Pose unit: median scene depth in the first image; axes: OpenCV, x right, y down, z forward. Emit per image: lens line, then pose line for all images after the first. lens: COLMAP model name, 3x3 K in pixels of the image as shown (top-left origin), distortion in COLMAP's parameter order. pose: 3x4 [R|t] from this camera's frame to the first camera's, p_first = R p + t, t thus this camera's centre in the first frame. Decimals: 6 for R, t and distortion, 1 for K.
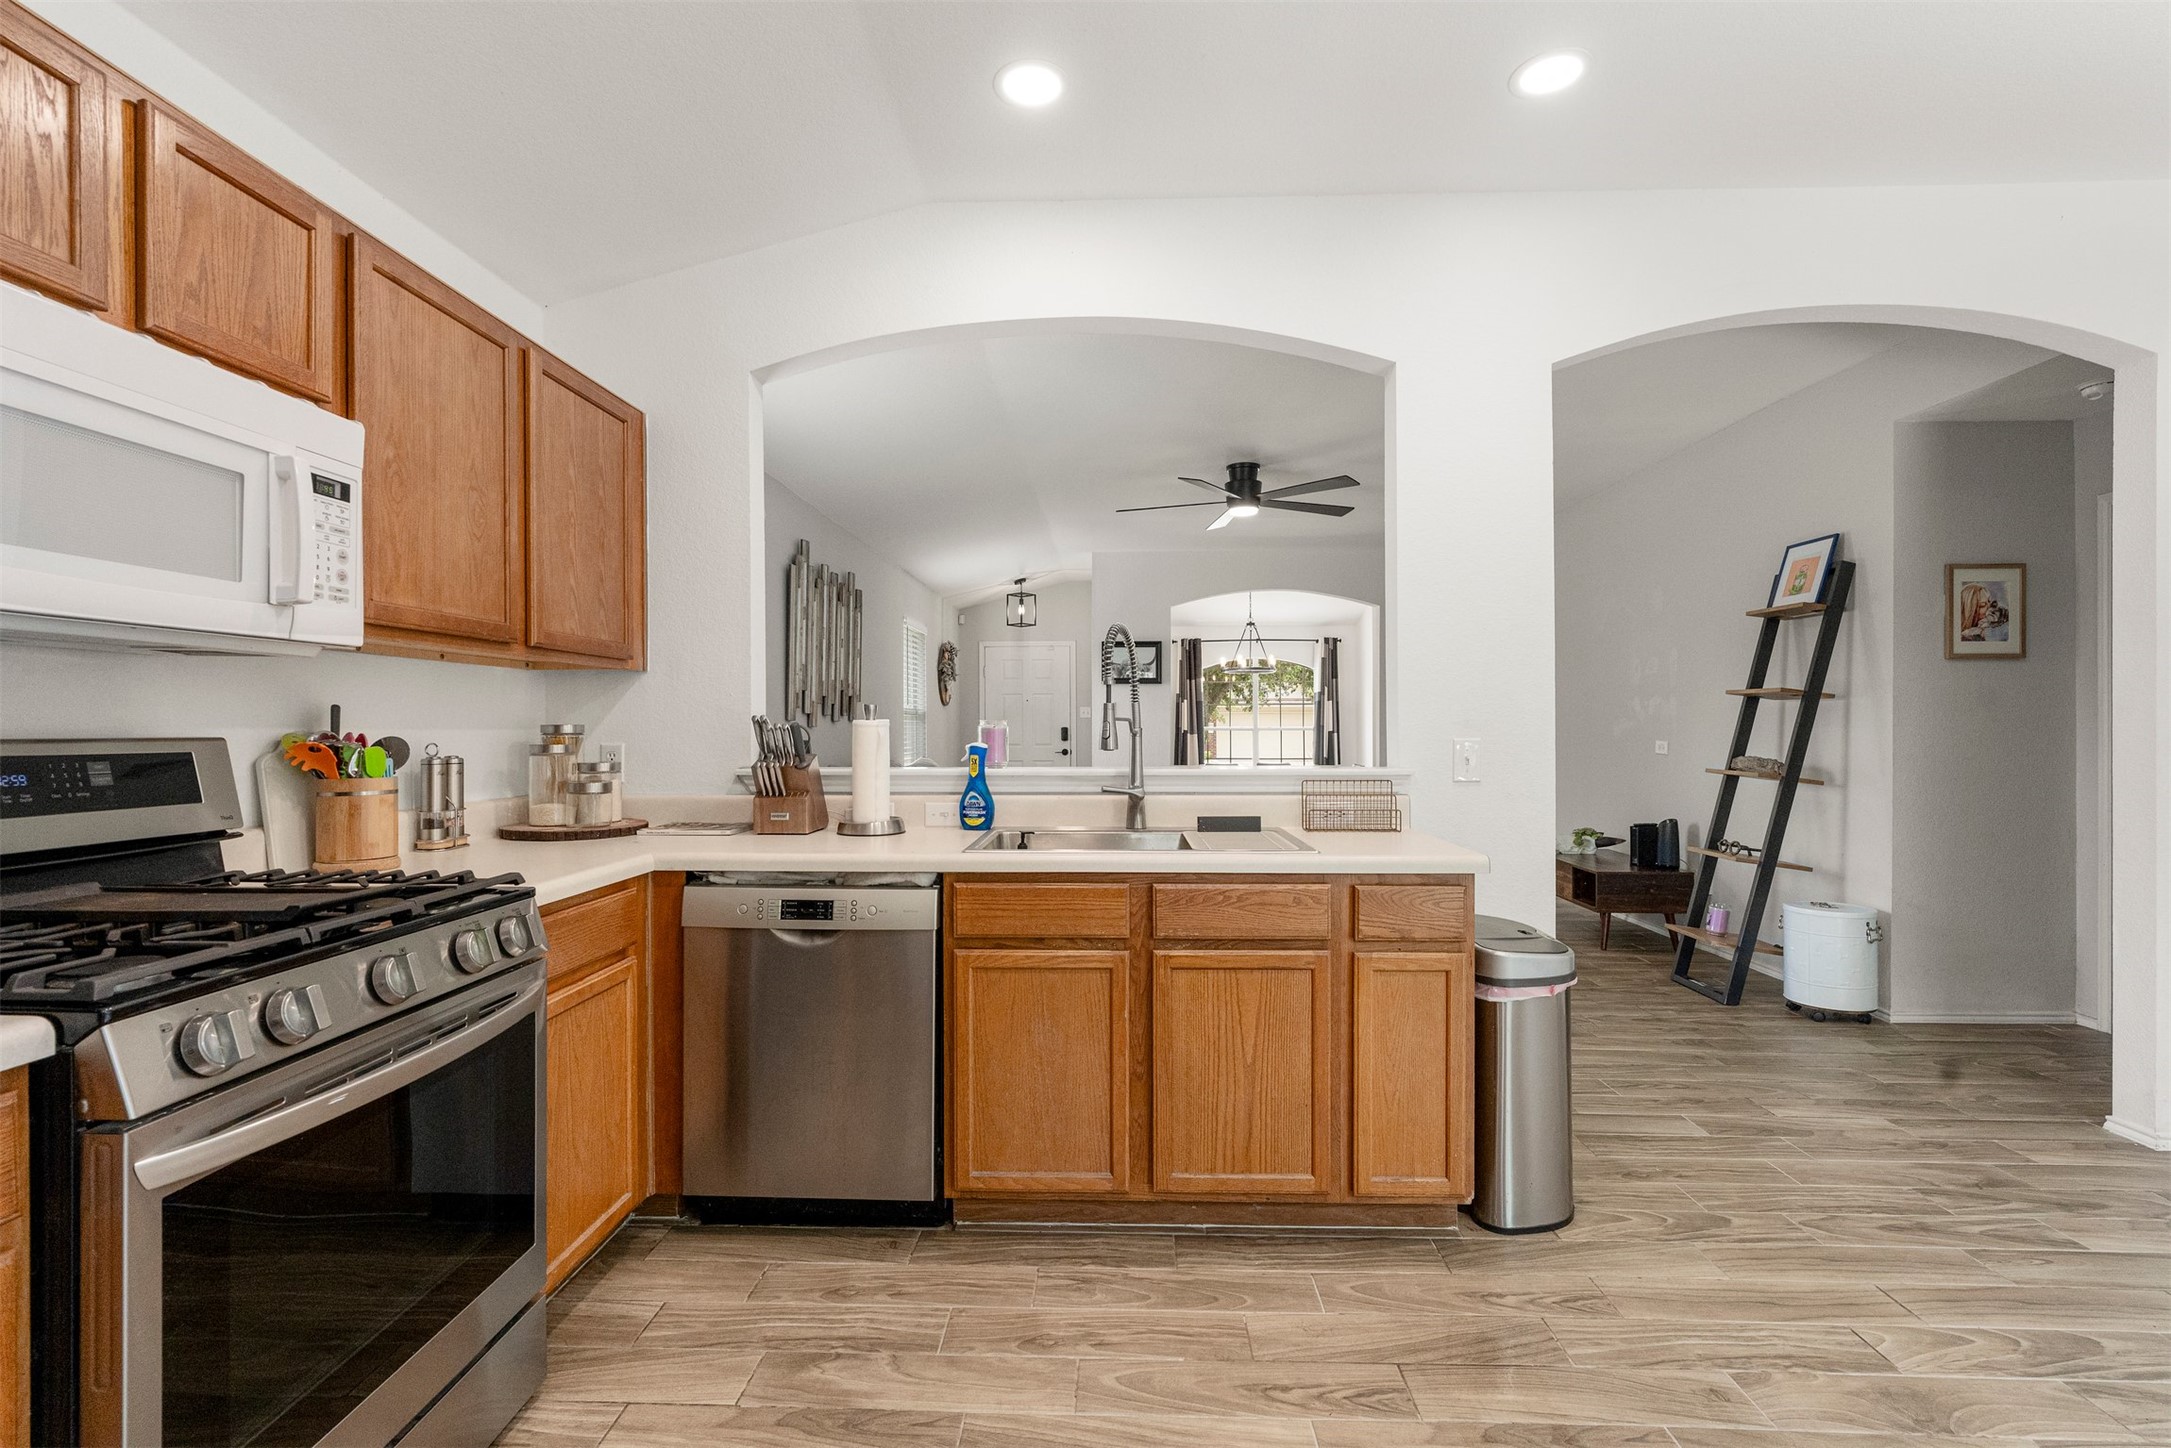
lens RADIAL K [[982.6, 0, 1088.9], [0, 982.6, 731.2], [0, 0, 1]] dist [0.002892, 0.000972]
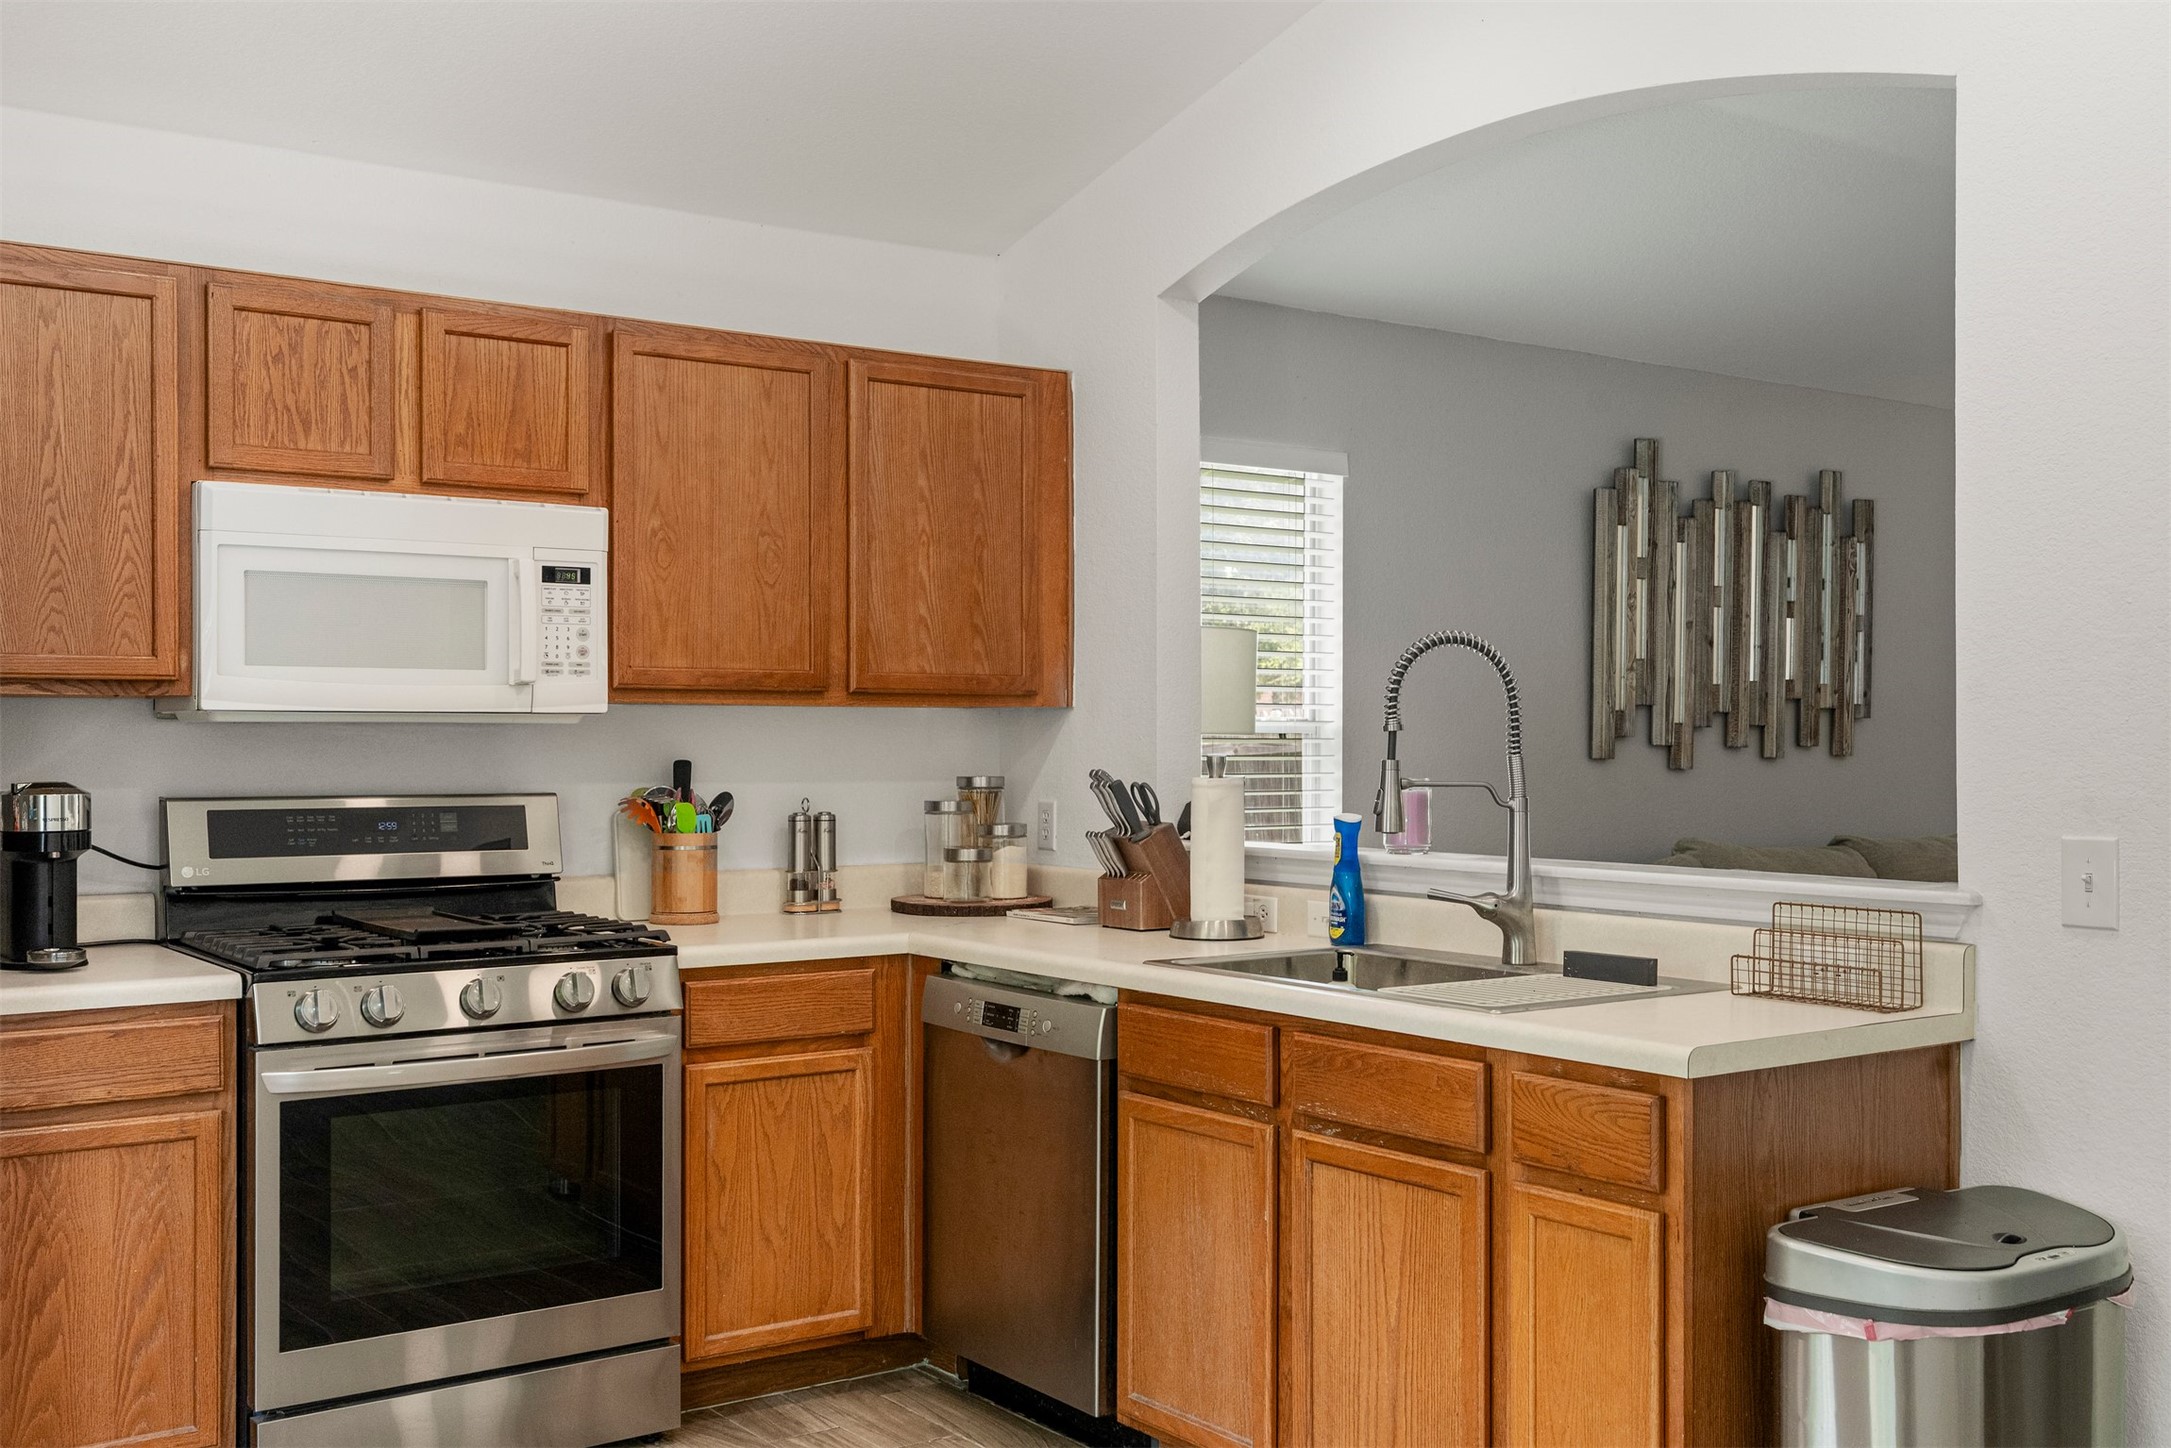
lens RADIAL K [[2148.6, 0, 1079.2], [0, 2148.6, 752.4], [0, 0, 1]] dist [0.020729, 0.000000]
pose [[0.605280, 0.007874, -0.795974, 0.939895], [-0.005677, 0.999968, 0.005576, -0.037081], [0.795993, 0.001144, 0.605305, -0.015904]]
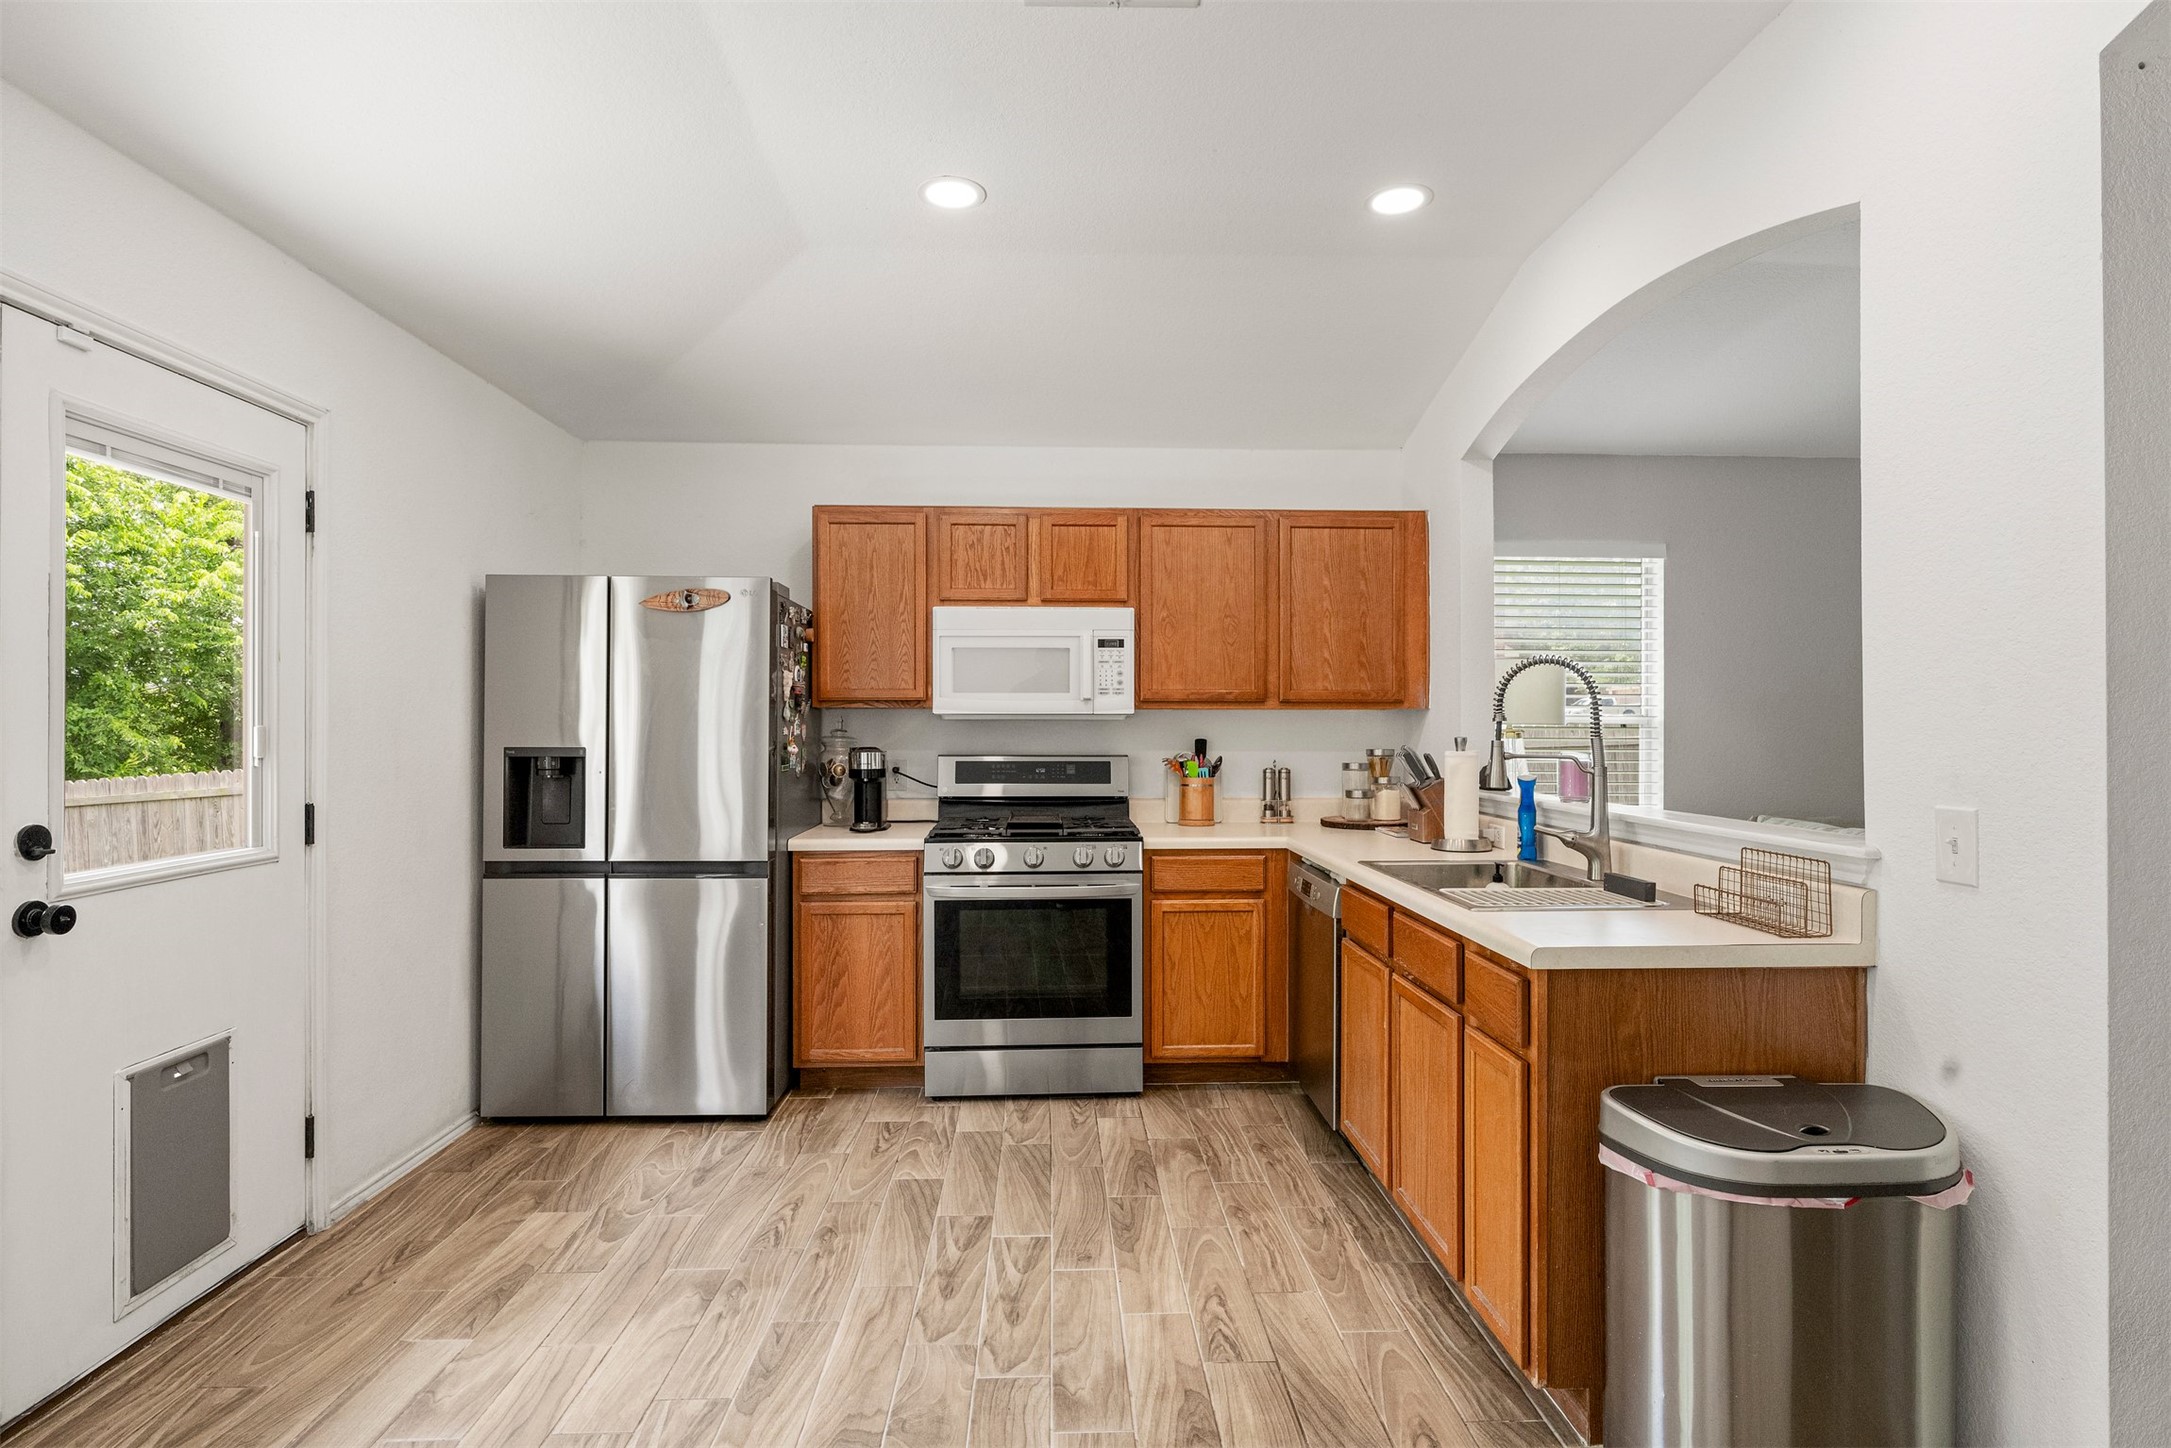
lens RADIAL K [[1081.1, 0, 1092.9], [0, 1081.1, 728.4], [0, 0, 1]] dist [-0.005049, 0.003969]
pose [[0.077045, 0.002560, -0.997024, 0.990220], [-0.005177, 0.999984, 0.002167, -0.037791], [0.997014, 0.004995, 0.077057, 0.469198]]
